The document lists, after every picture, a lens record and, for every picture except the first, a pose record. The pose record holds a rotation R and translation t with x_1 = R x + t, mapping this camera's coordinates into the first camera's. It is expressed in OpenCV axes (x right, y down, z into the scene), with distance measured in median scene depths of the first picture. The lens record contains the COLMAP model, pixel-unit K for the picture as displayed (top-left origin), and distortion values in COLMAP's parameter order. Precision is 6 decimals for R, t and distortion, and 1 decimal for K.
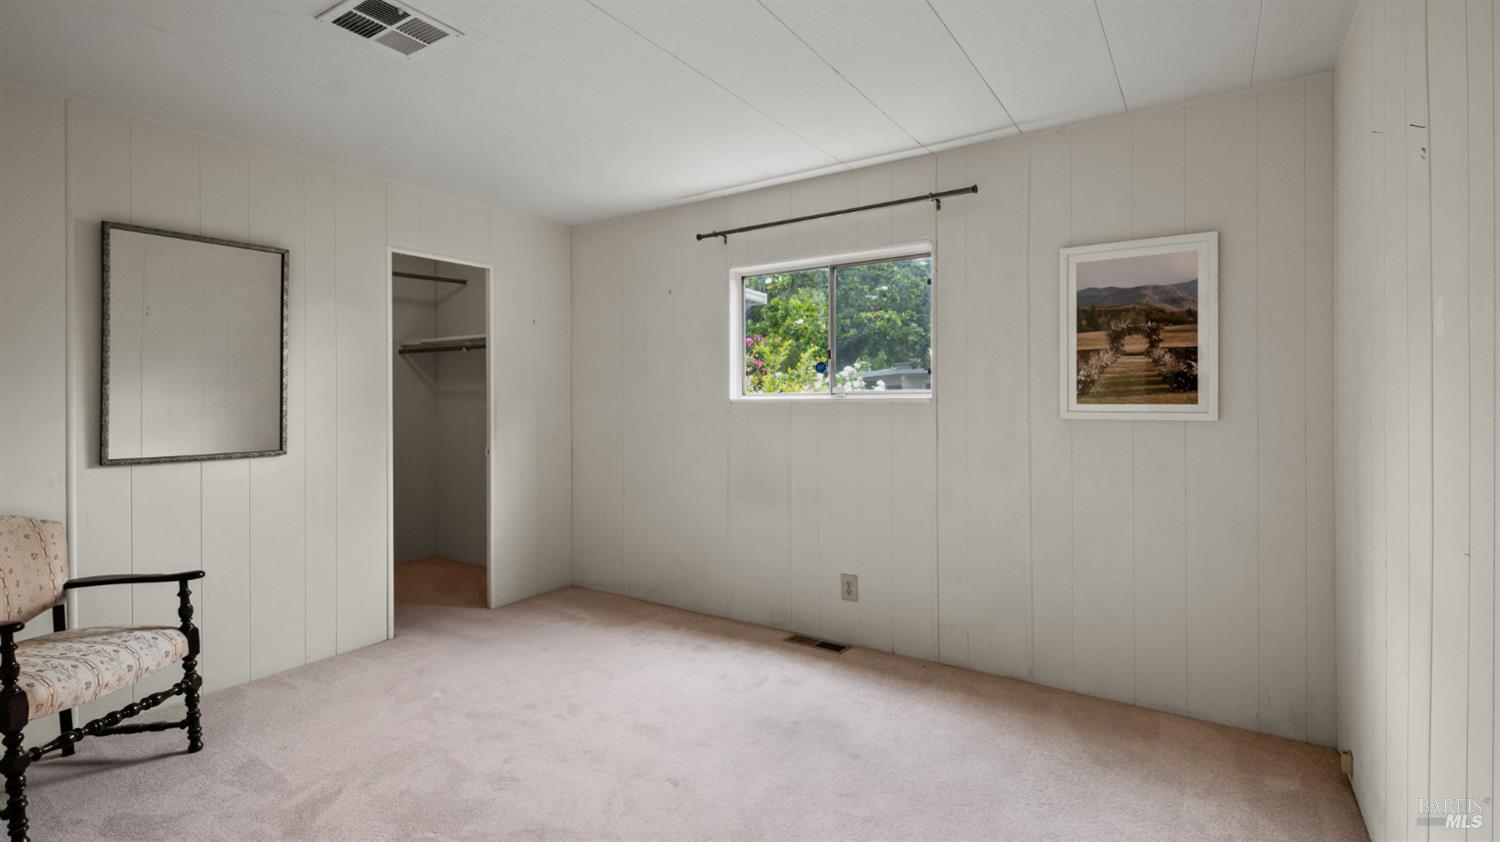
lens RADIAL K [[697.1, 0, 744.8], [0, 697.1, 405.9], [0, 0, 1]] dist [0.016783, -0.012447]
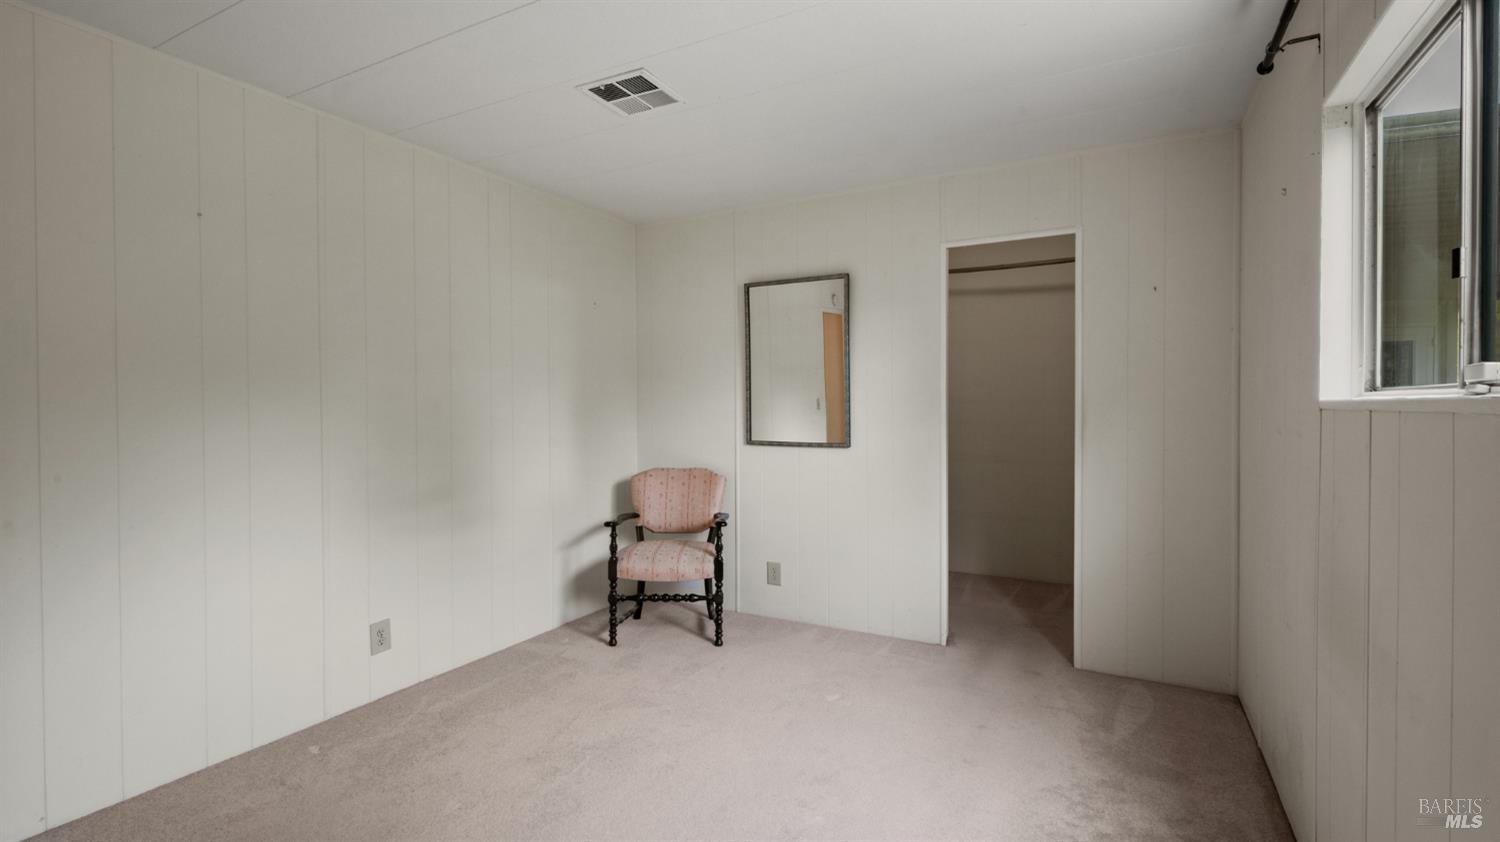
lens RADIAL K [[665.1, 0, 750.0], [0, 665.1, 421.0], [0, 0, 1]] dist [0.000278, -0.010767]
pose [[0.084420, 0.030839, -0.995953, 0.457747], [-0.009730, 0.999499, 0.030124, -0.008443], [0.996383, 0.007148, 0.084678, 0.758170]]
